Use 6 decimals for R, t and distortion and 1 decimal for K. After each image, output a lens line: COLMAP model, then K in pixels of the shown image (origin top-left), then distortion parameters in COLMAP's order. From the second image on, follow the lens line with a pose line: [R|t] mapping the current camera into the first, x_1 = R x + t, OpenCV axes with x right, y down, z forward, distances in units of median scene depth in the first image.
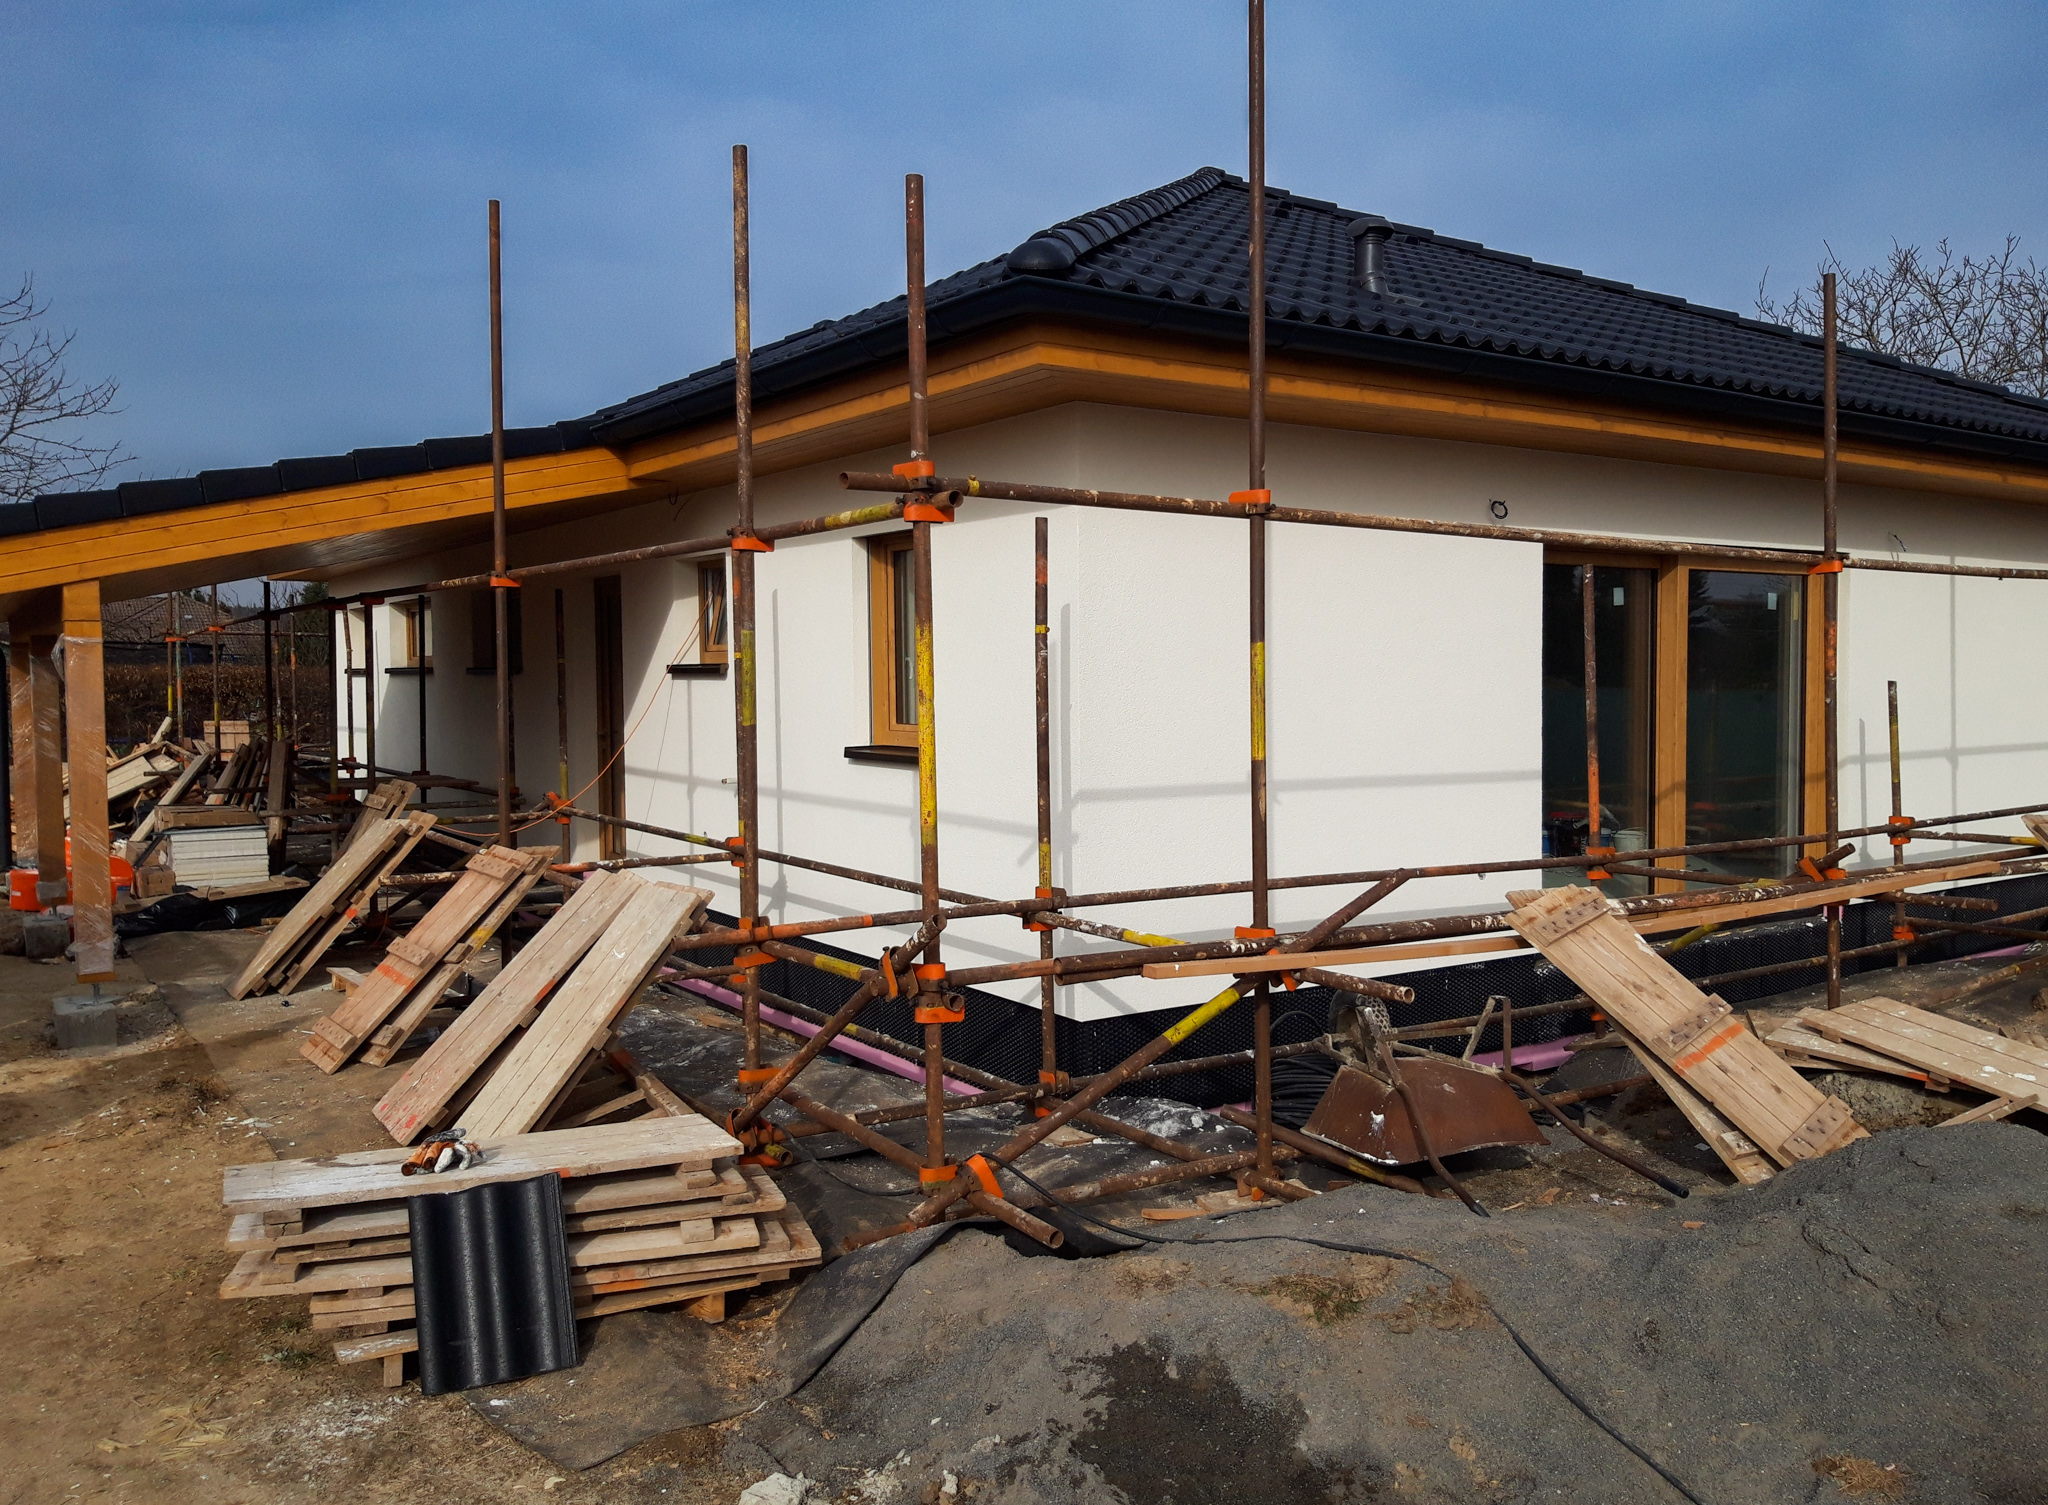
lens RADIAL K [[1625.0, 0, 1025.9], [0, 1625.0, 745.5], [0, 0, 1]] dist [0.033995, -0.033158]
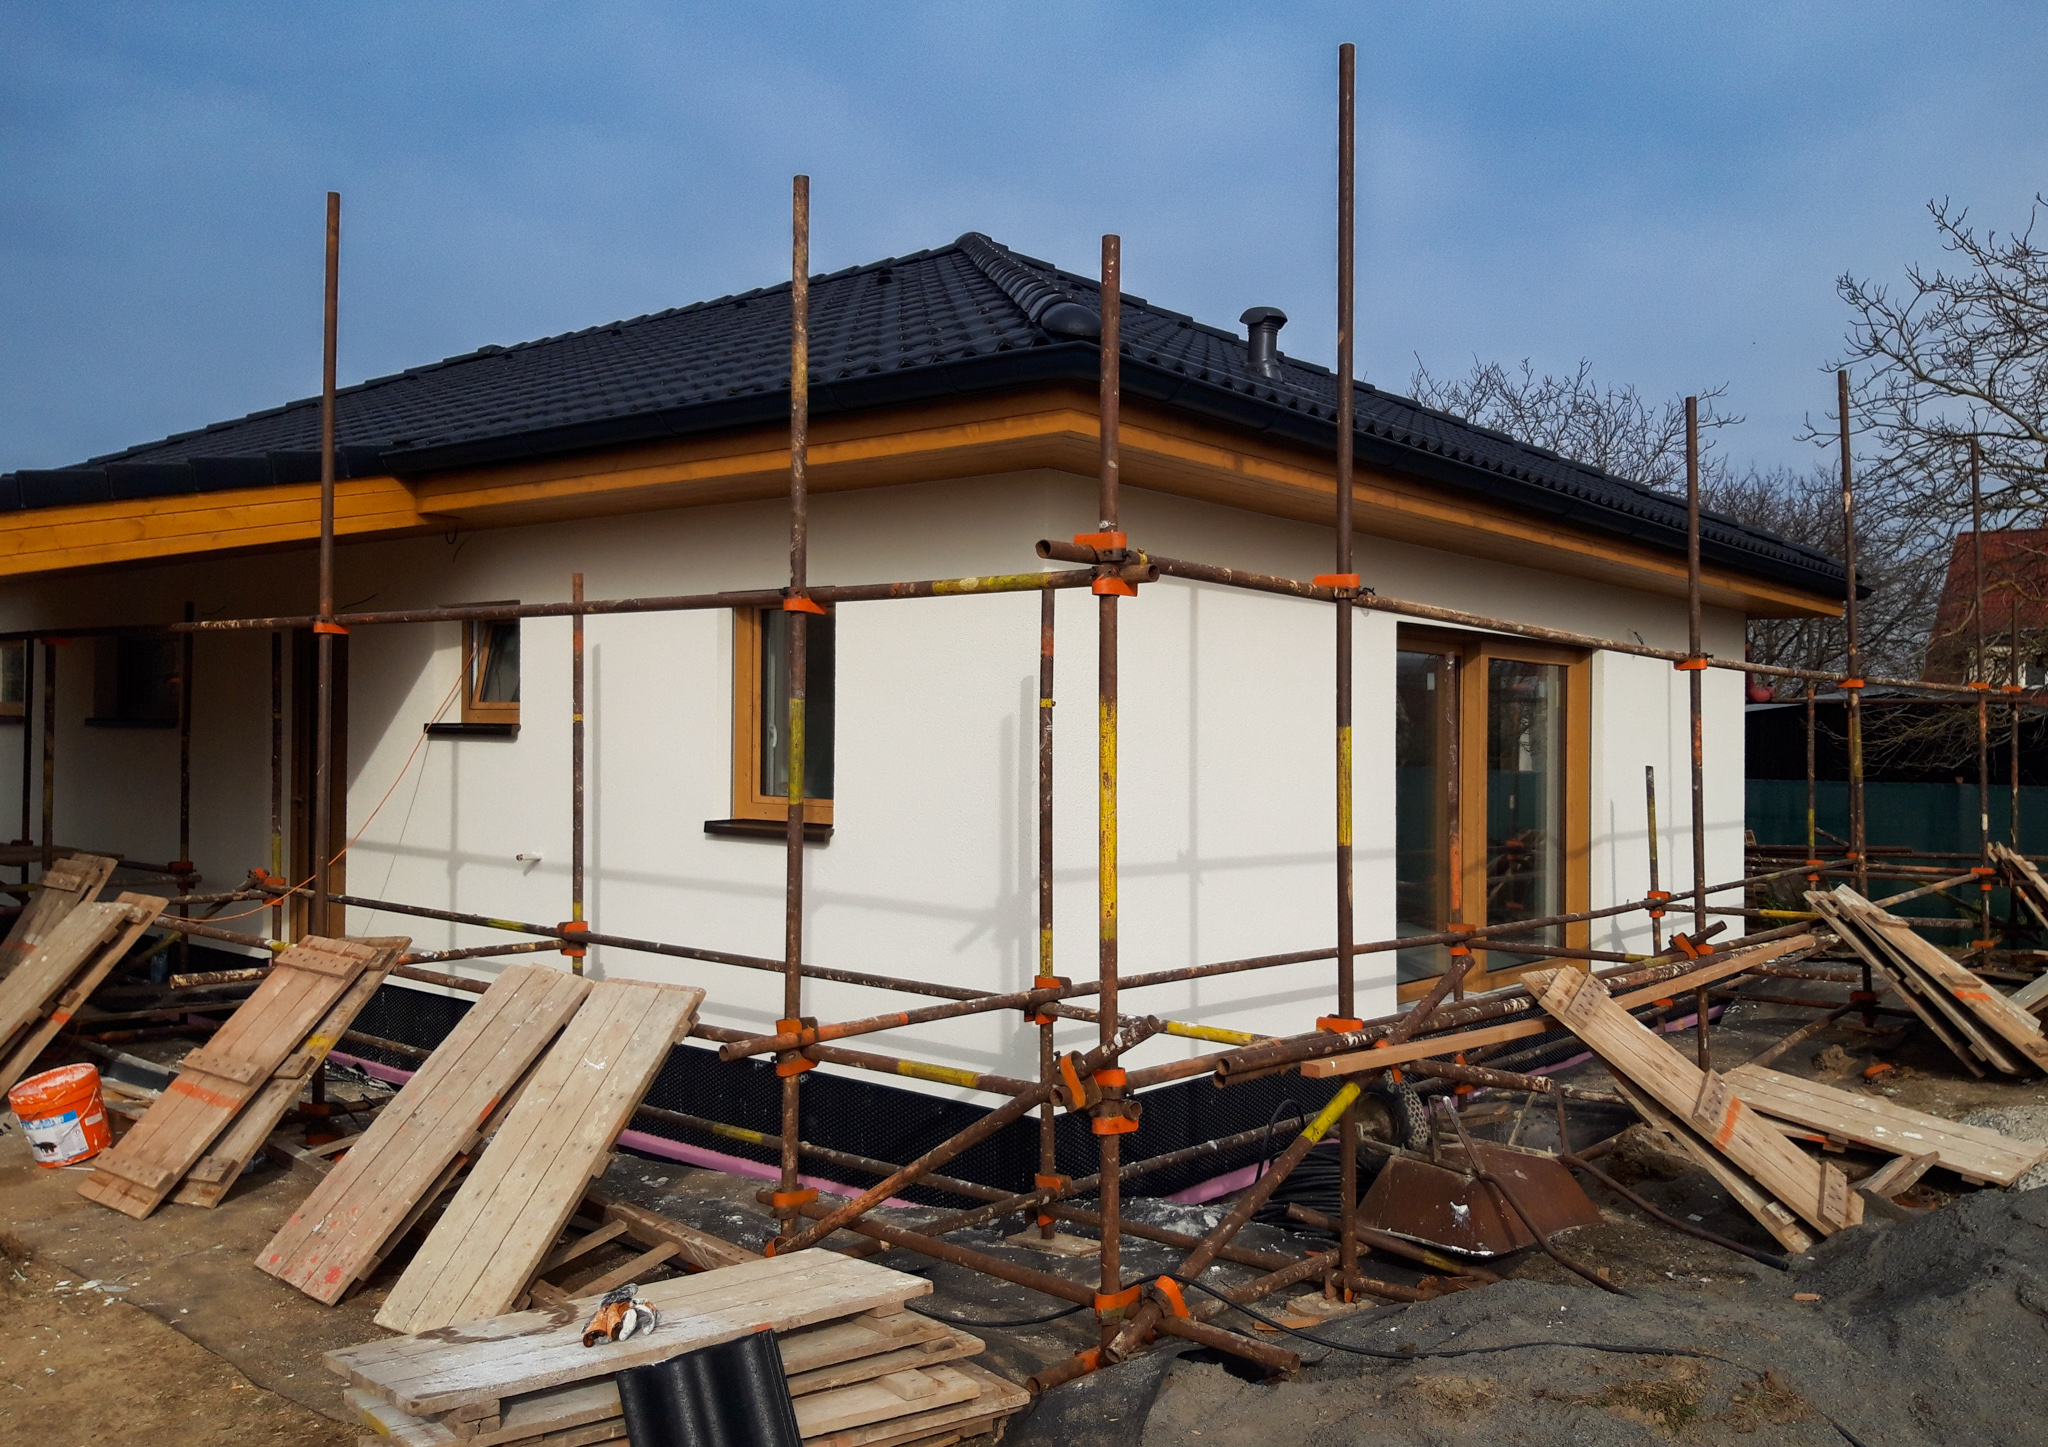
lens RADIAL K [[1683.9, 0, 1019.7], [0, 1683.9, 718.3], [0, 0, 1]] dist [0.022359, -0.035579]
pose [[0.961073, 0.024001, 0.275249, -0.284318], [-0.009269, 0.998460, -0.054699, -0.009643], [-0.276138, 0.050019, 0.959815, 0.061312]]
